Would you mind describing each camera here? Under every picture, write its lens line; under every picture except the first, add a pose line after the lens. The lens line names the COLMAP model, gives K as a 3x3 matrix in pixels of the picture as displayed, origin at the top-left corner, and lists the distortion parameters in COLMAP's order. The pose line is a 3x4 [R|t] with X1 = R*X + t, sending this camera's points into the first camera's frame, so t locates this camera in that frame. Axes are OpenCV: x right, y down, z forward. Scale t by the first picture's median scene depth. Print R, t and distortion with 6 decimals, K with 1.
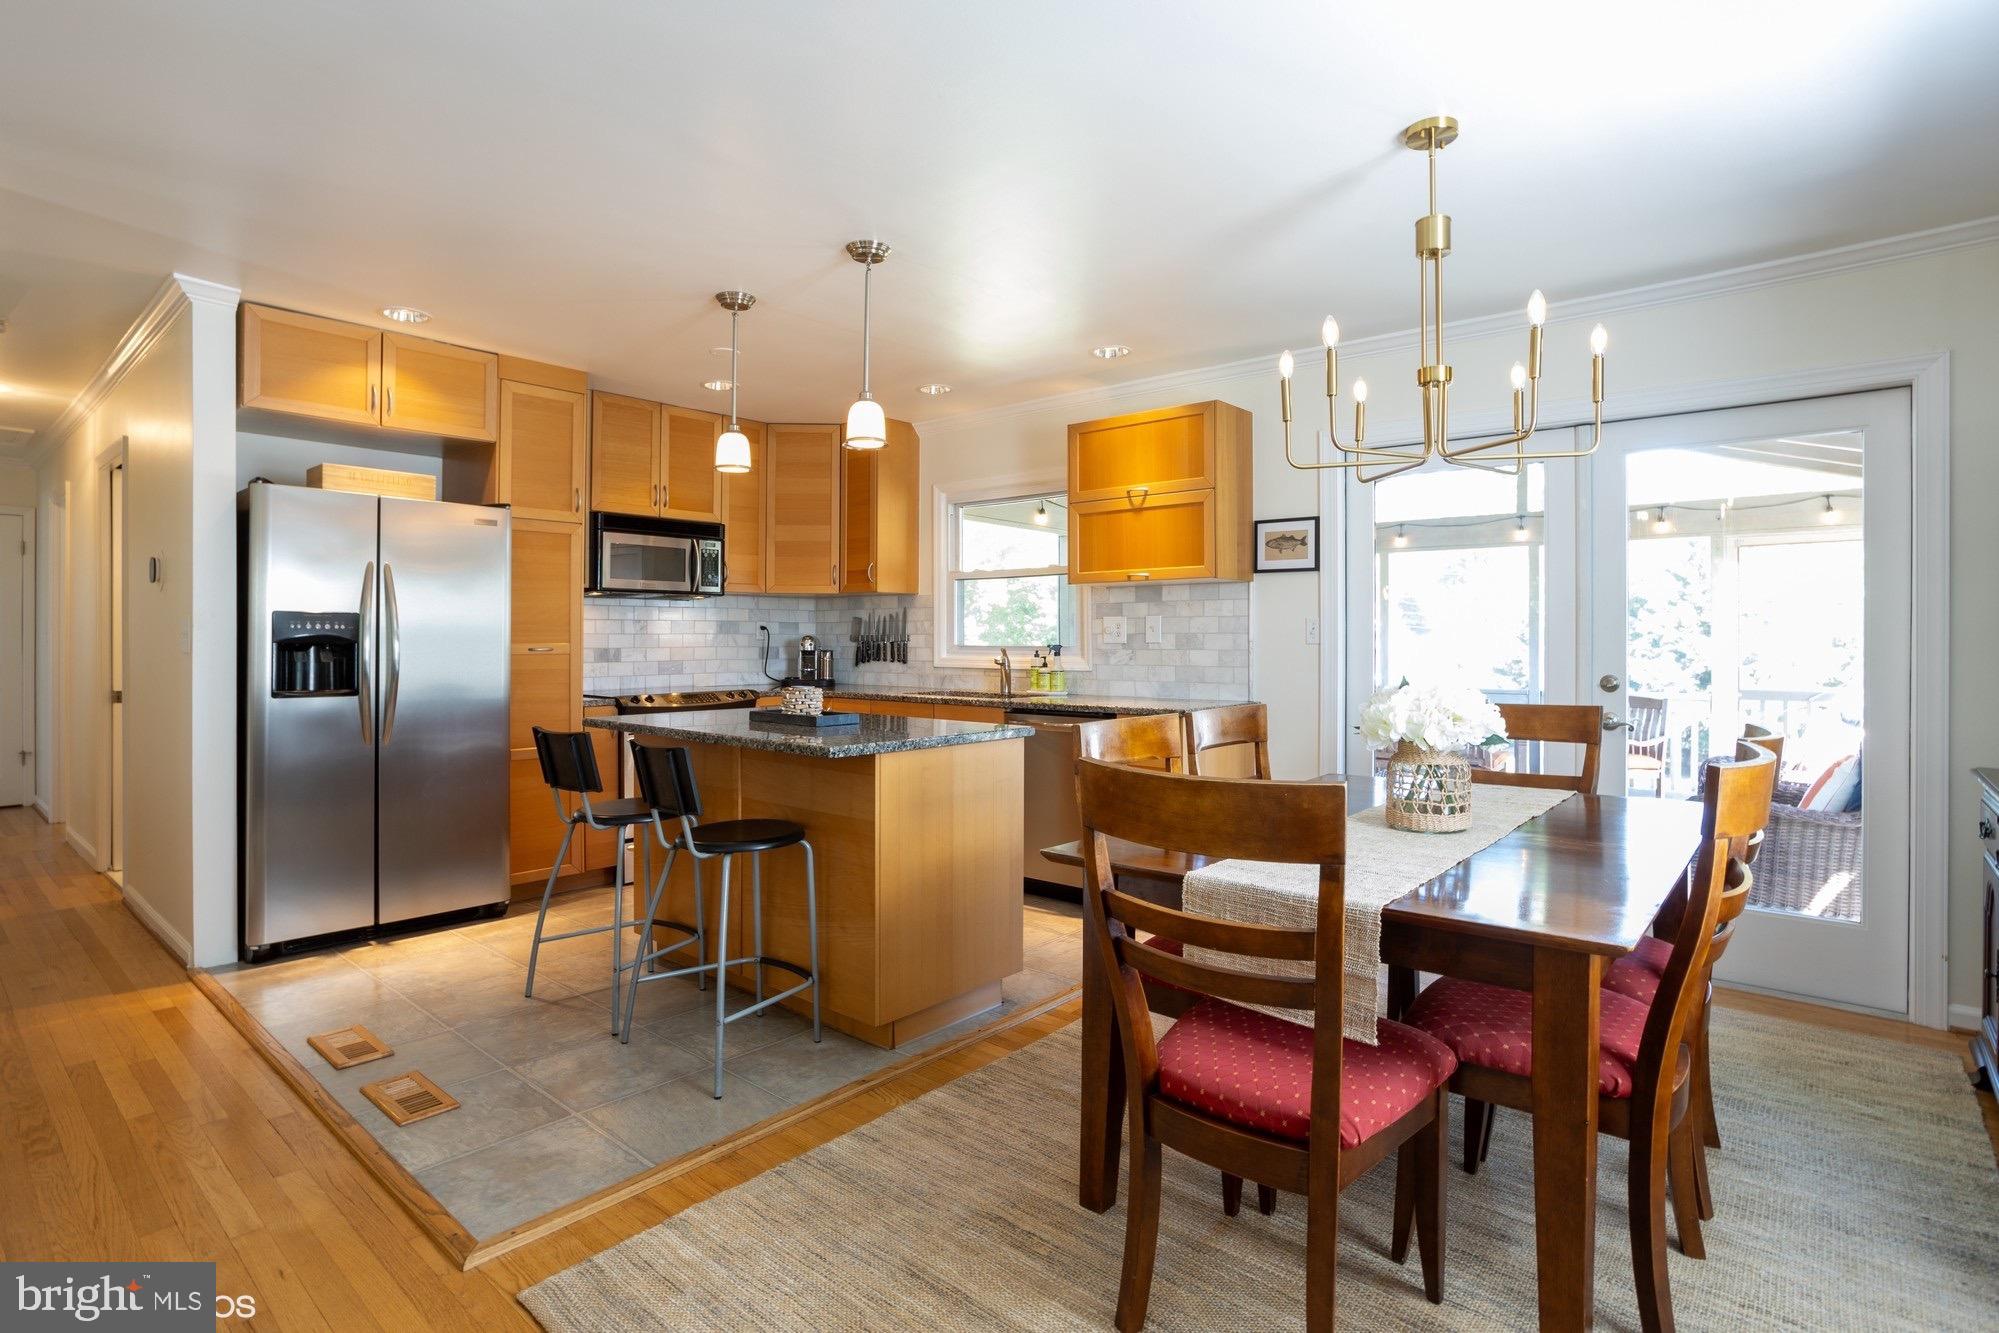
lens RADIAL K [[990.8, 0, 1007.9], [0, 990.8, 638.5], [0, 0, 1]] dist [-0.057635, 0.038152]
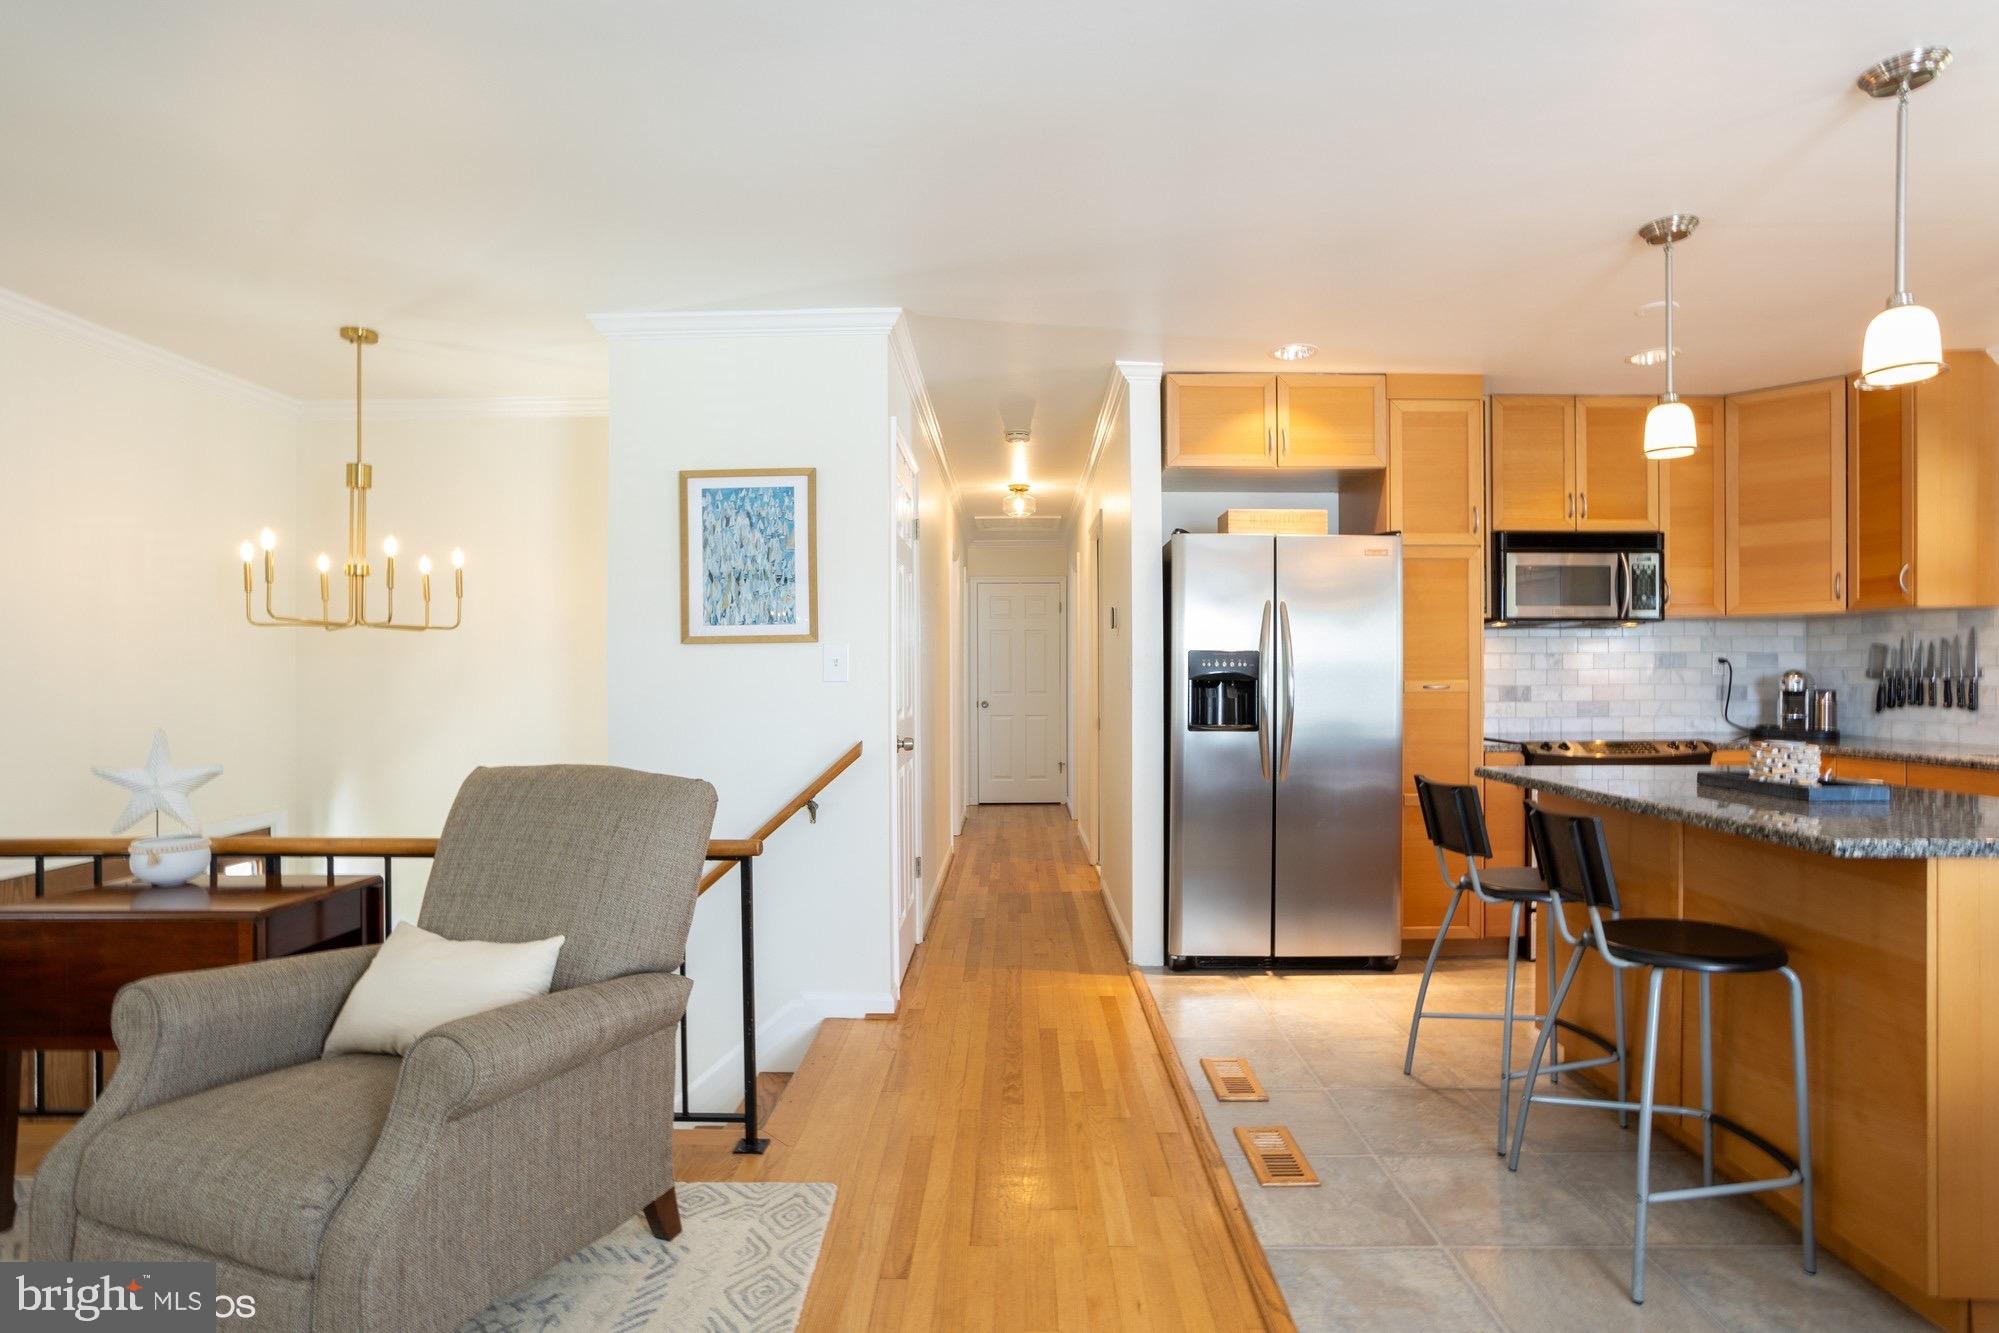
lens RADIAL K [[1009.6, 0, 1000.6], [0, 1009.6, 671.5], [0, 0, 1]] dist [-0.062009, 0.032265]
pose [[0.638377, -0.005499, -0.769704, -0.022337], [0.002451, 0.999984, -0.005111, 0.000463], [0.769720, 0.001376, 0.638380, 0.110215]]
